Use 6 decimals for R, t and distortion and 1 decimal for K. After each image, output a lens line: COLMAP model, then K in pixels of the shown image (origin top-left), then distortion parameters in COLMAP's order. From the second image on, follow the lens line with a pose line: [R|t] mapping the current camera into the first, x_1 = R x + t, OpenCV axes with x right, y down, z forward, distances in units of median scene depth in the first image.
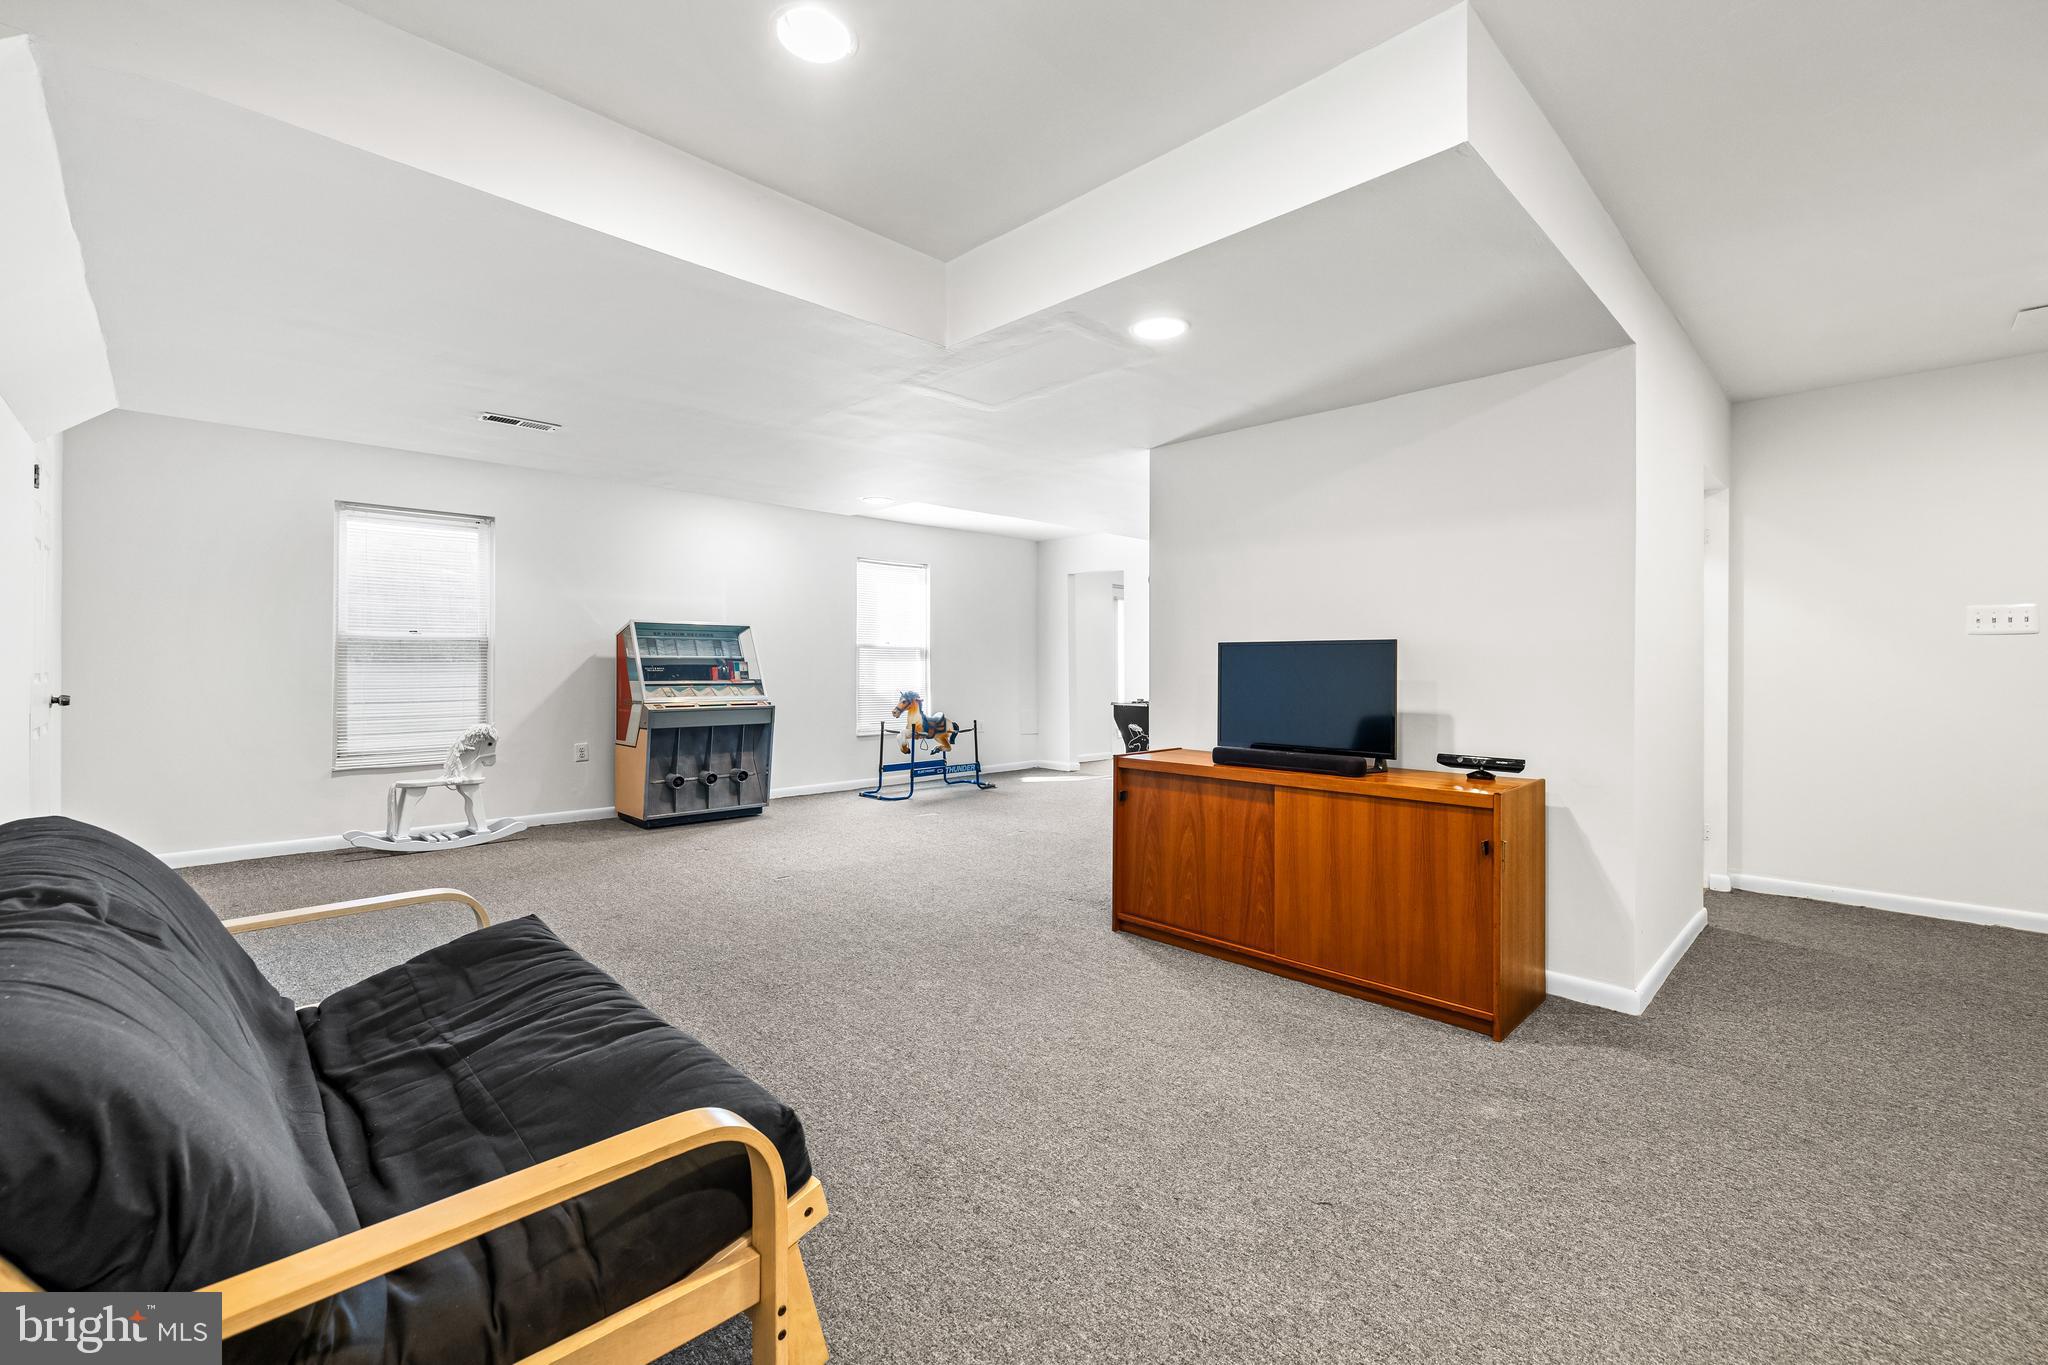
lens RADIAL K [[862.8, 0, 1025.9], [0, 862.8, 674.0], [0, 0, 1]] dist [0.002854, 0.000196]
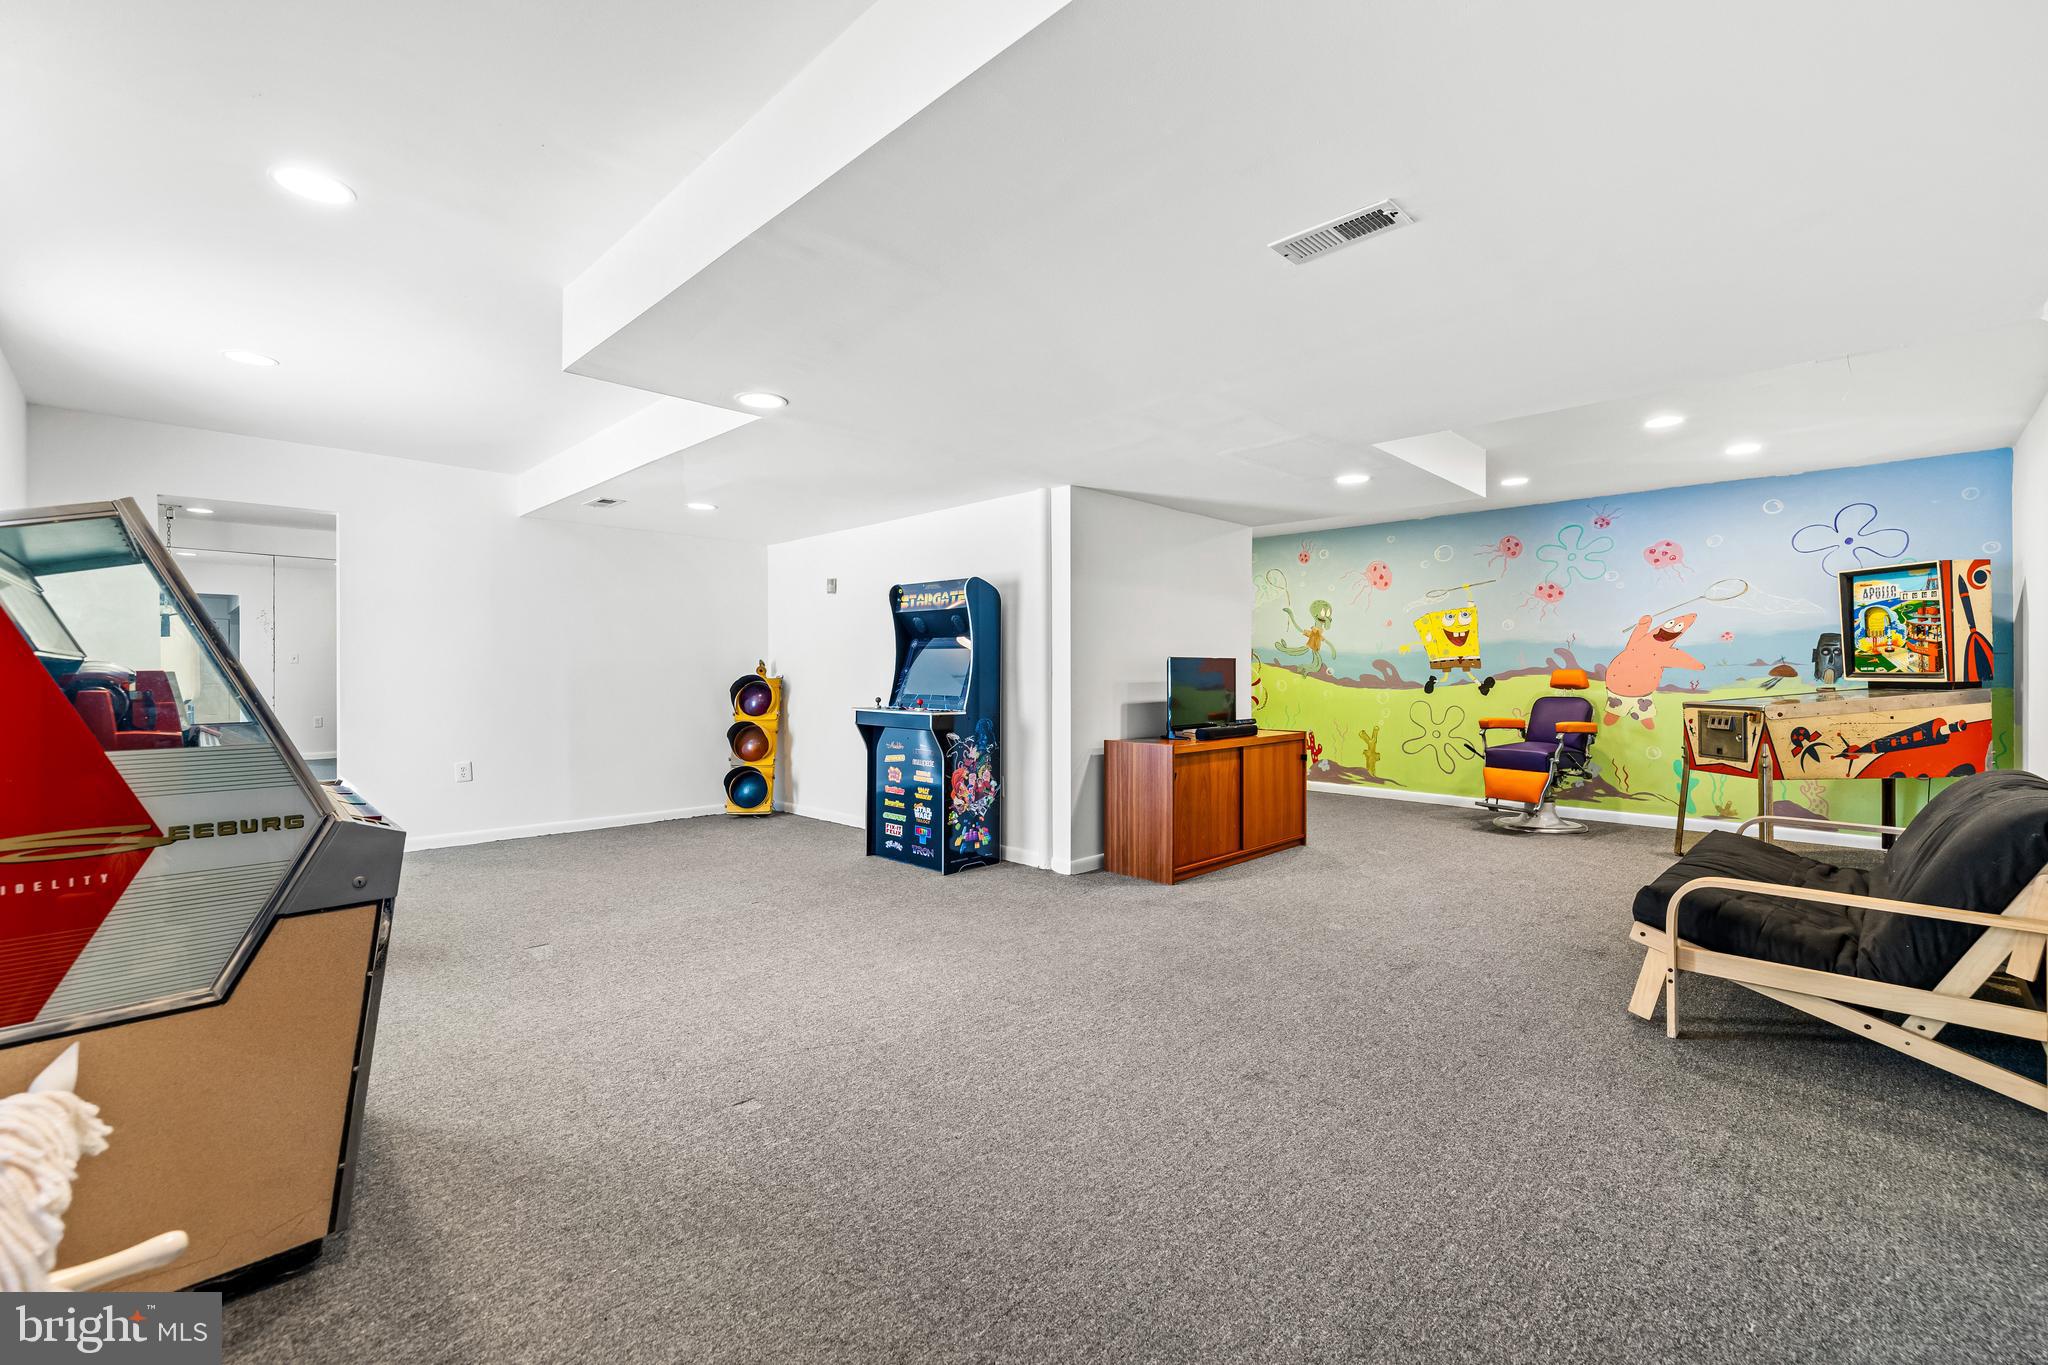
lens RADIAL K [[862.8, 0, 1025.9], [0, 862.8, 672.8], [0, 0, 1]] dist [0.002854, 0.000196]
pose [[-0.019861, -0.000647, 0.999803, -1.246265], [0.010922, 0.999940, 0.000864, -0.016240], [-0.999743, 0.010937, -0.019853, 1.339900]]
